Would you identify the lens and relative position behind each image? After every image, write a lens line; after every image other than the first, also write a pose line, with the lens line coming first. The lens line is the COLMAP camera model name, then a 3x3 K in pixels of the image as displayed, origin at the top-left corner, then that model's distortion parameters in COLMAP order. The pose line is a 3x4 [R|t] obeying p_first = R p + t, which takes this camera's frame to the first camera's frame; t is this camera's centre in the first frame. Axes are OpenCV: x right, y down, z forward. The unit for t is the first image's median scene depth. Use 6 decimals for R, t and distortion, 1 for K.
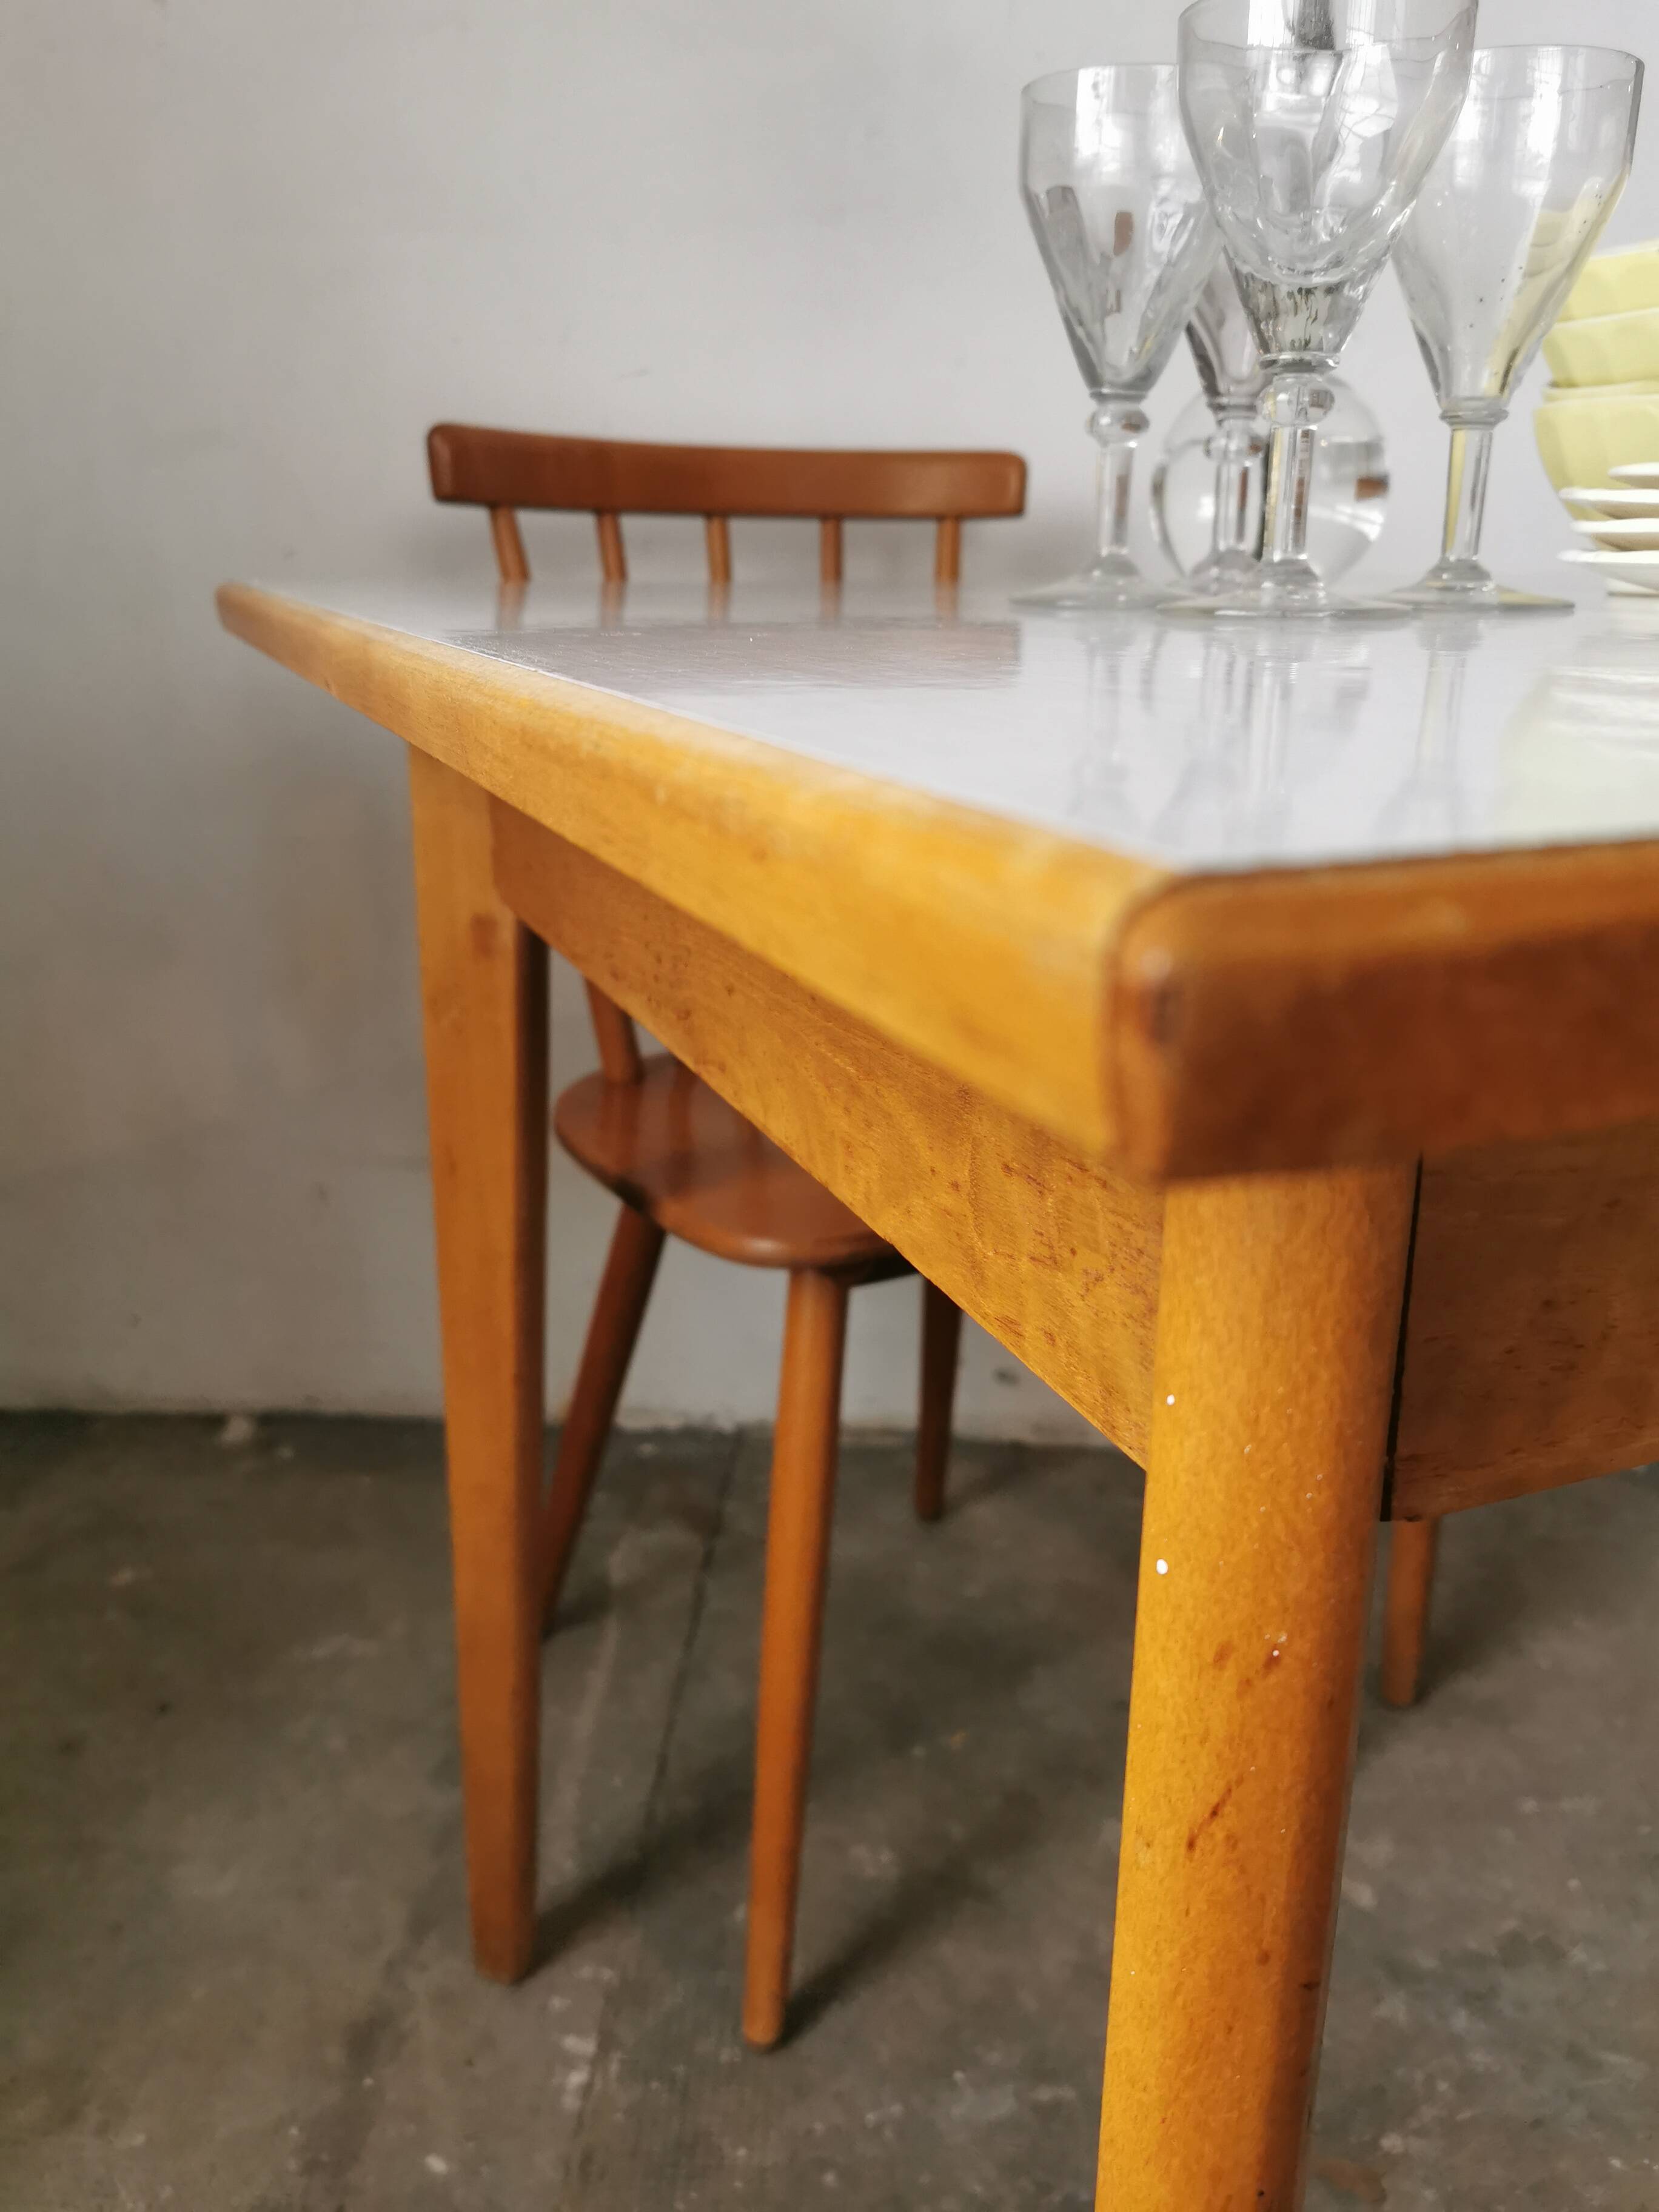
lens RADIAL K [[1739.6, 0, 819.4], [0, 1739.6, 1082.7], [0, 0, 1]] dist [0.036870, -0.067931]
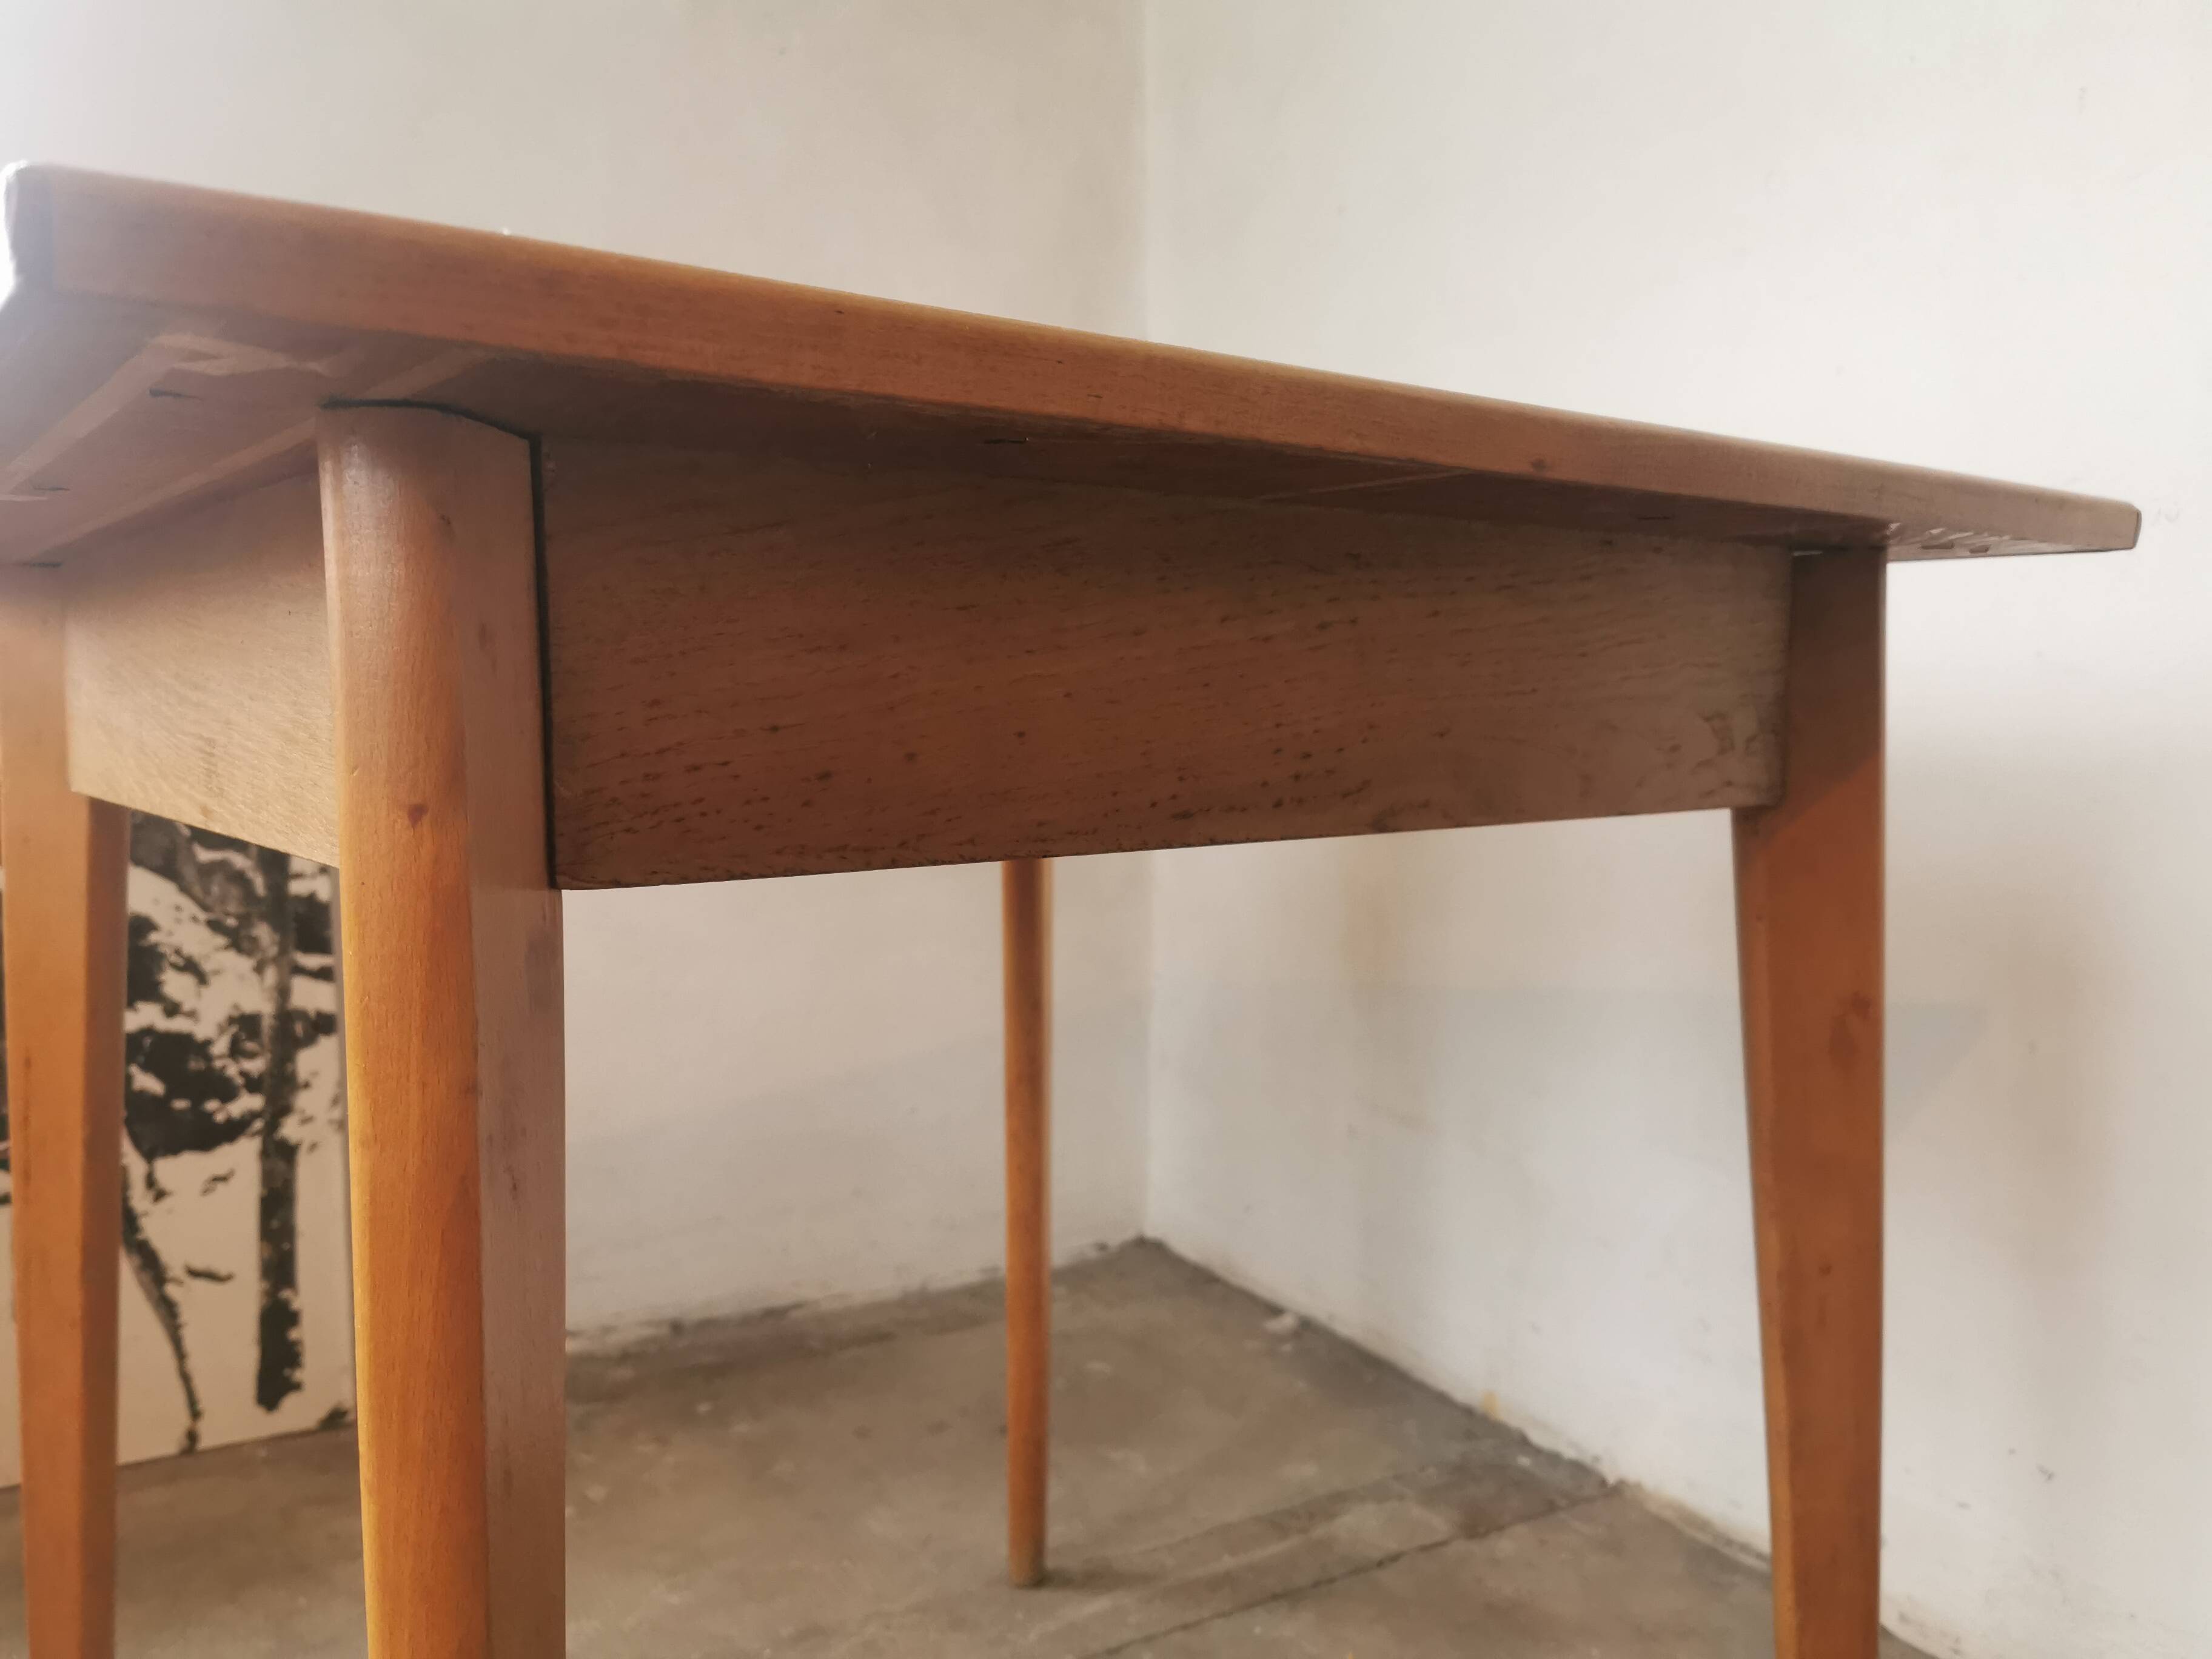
lens RADIAL K [[1711.0, 0, 1096.3], [0, 1711.0, 847.3], [0, 0, 1]] dist [0.069469, -0.110858]
pose [[0.548956, 0.072054, -0.832740, 0.858310], [-0.251735, 0.964272, -0.082514, 0.026781], [0.797042, 0.254926, 0.547482, 0.292858]]
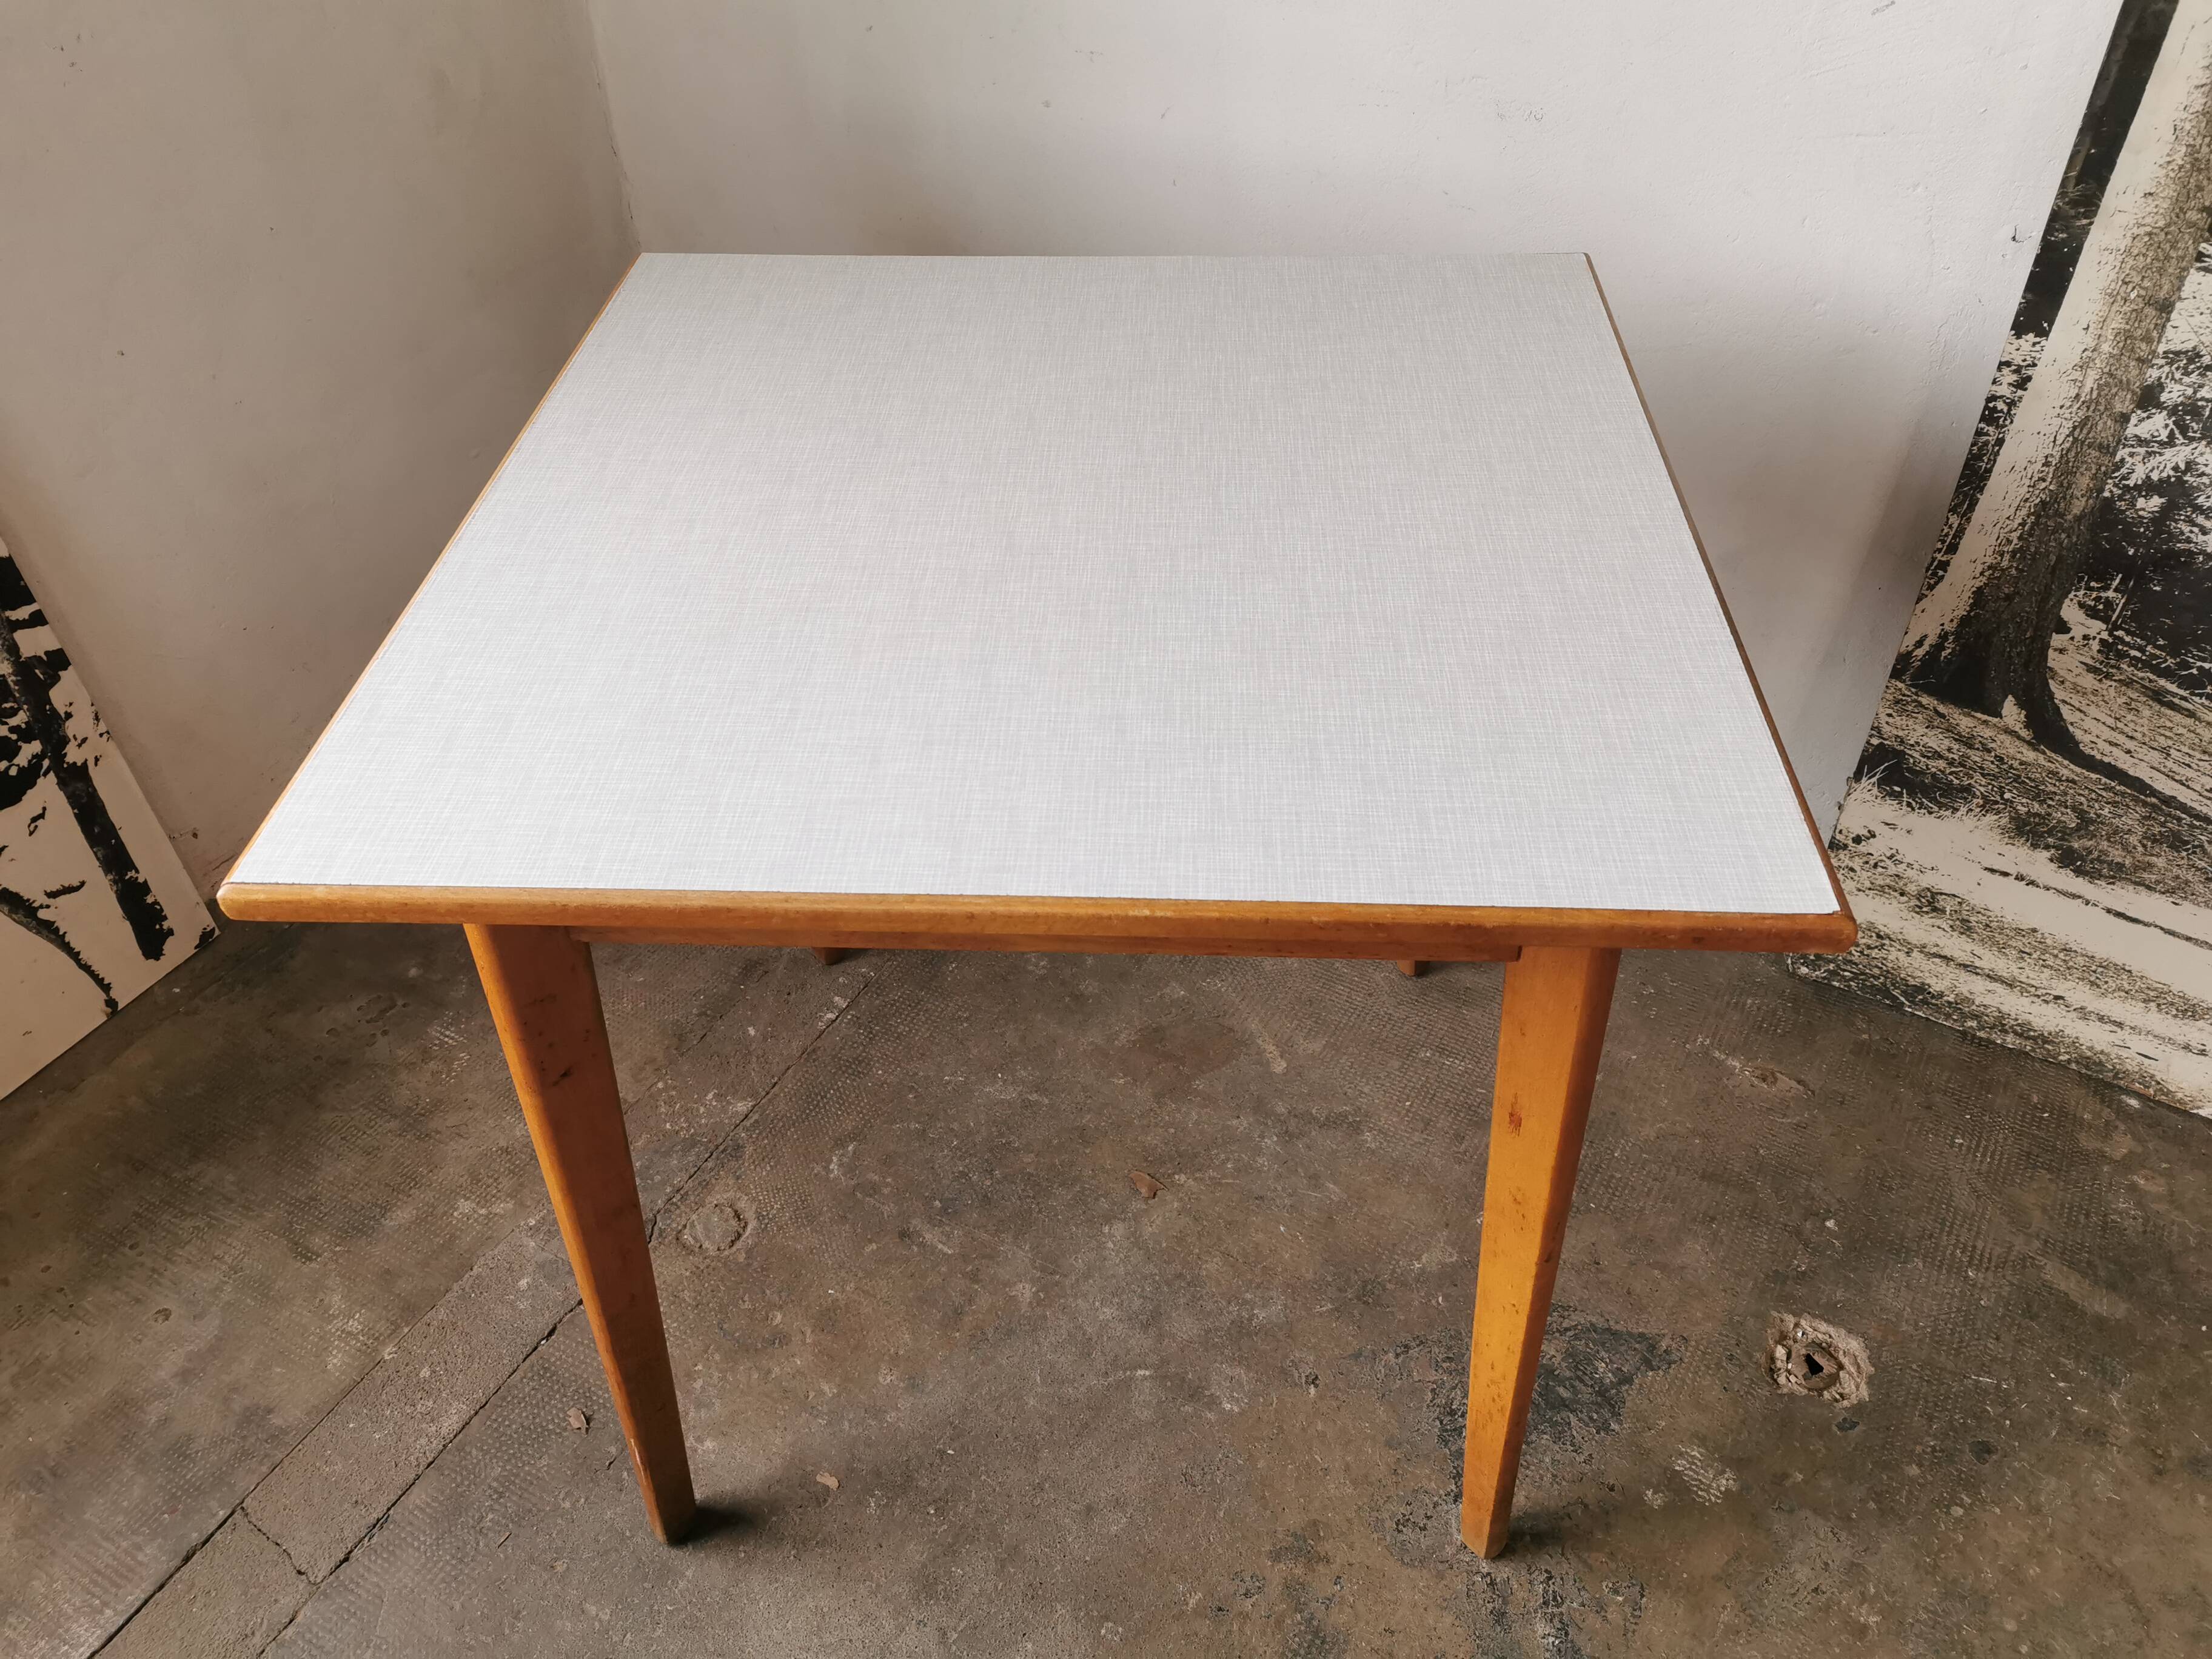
lens RADIAL K [[1711.0, 0, 1109.9], [0, 1711.0, 827.6], [0, 0, 1]] dist [0.069469, -0.110858]
pose [[0.901017, 0.266819, -0.342018, 0.706048], [-0.110331, 0.903485, 0.414177, -0.437021], [0.419518, -0.335445, 0.843493, -0.414415]]
